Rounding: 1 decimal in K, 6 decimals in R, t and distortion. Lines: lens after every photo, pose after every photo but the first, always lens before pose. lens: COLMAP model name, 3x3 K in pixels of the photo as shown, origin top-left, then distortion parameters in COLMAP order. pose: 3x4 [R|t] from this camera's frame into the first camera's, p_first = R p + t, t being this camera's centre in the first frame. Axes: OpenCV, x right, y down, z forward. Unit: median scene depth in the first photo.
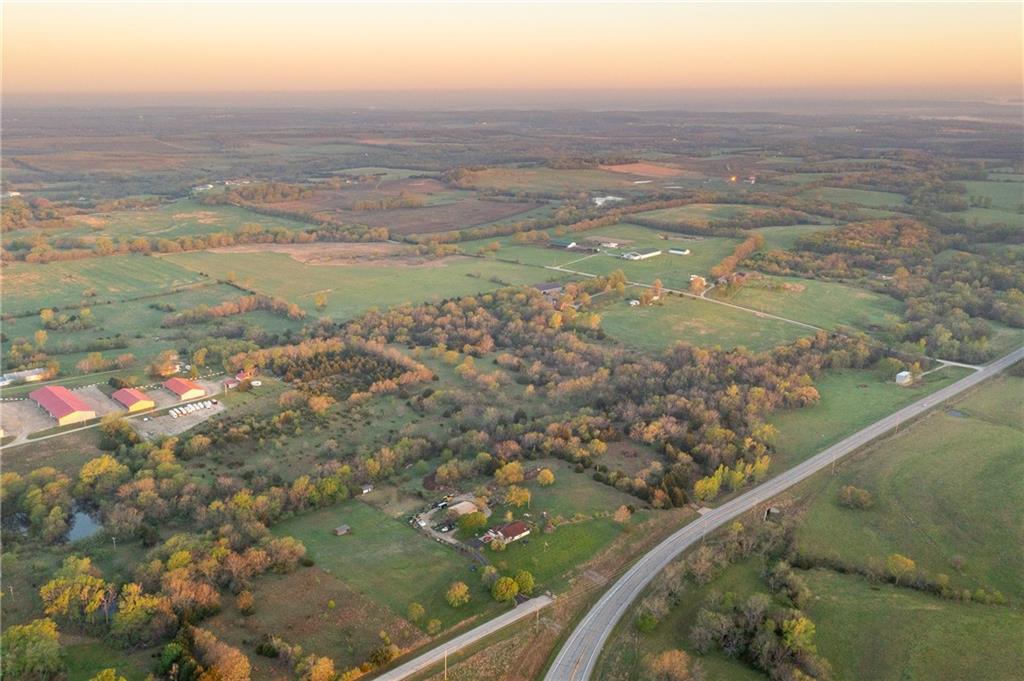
lens RADIAL K [[822.2, 0, 508.2], [0, 822.2, 339.9], [0, 0, 1]] dist [-0.004739, 0.019547]
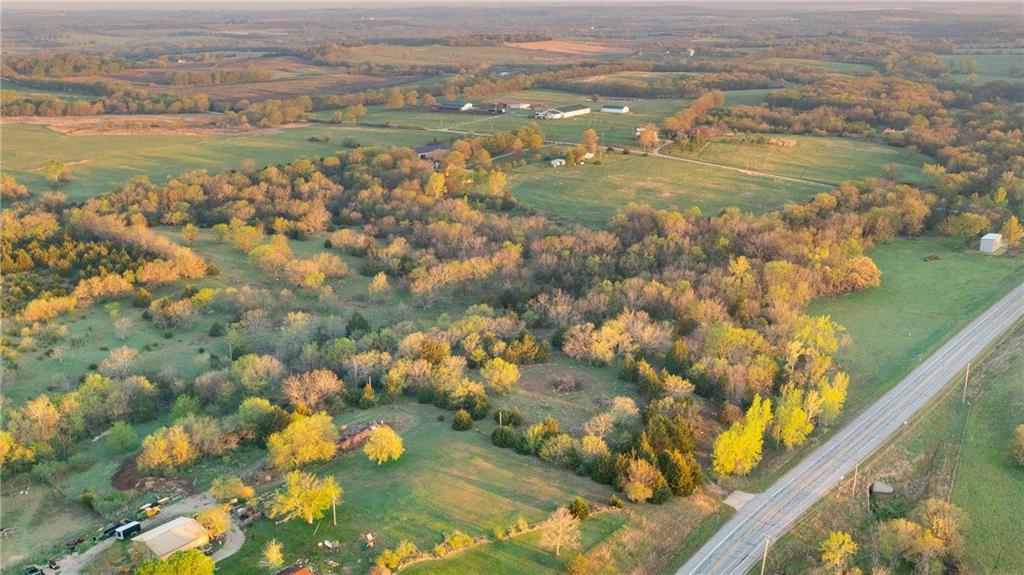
lens RADIAL K [[918.9, 0, 514.1], [0, 918.9, 289.9], [0, 0, 1]] dist [-0.013938, 0.025191]
pose [[0.993347, -0.042519, 0.107024, 0.050446], [0.040610, 0.998976, 0.019956, 0.058274], [-0.107763, -0.015477, 0.994056, 0.383315]]
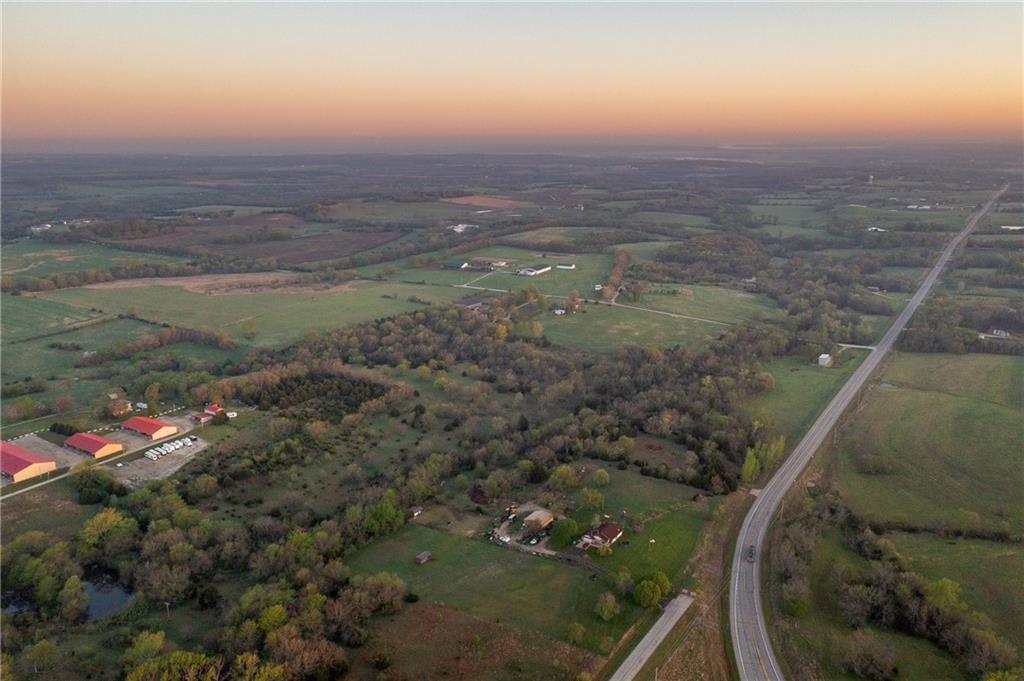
lens RADIAL K [[751.3, 0, 511.7], [0, 751.3, 338.7], [0, 0, 1]] dist [-0.006343, 0.016178]
pose [[0.967990, -0.065425, 0.242312, -0.203313], [0.073492, 0.996997, -0.024392, 0.011872], [-0.239989, 0.041419, 0.969892, 0.110206]]
